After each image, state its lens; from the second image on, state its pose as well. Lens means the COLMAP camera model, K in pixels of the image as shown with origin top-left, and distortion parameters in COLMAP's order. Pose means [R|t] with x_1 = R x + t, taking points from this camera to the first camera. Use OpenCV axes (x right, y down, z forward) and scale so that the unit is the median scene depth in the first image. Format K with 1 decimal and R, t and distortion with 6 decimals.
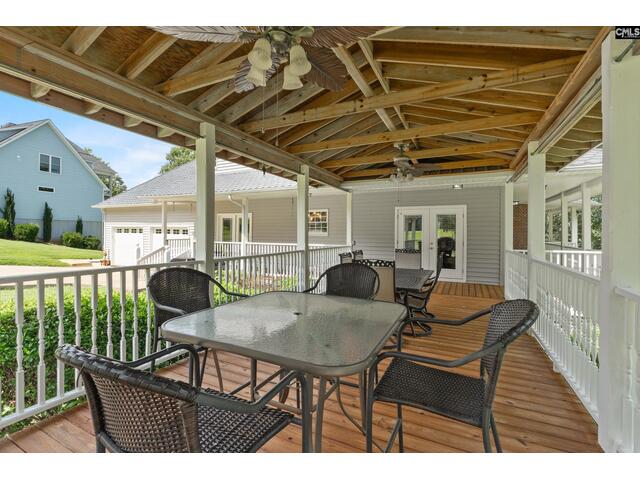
lens RADIAL K [[293.2, 0, 317.3], [0, 293.2, 234.5], [0, 0, 1]] dist [-0.017030, -0.000066]
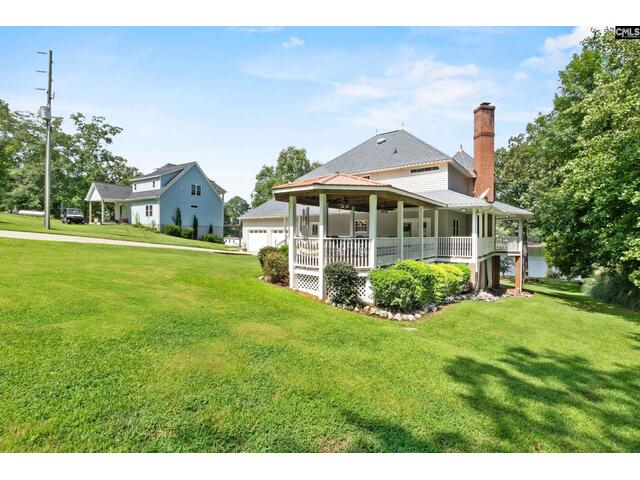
lens RADIAL K [[293.2, 0, 317.3], [0, 293.2, 234.5], [0, 0, 1]] dist [-0.017030, -0.000066]
pose [[0.979699, -0.006026, -0.200381, 0.045635], [0.005343, 0.999978, -0.003949, 0.008272], [0.200400, 0.002798, 0.979710, -0.442934]]
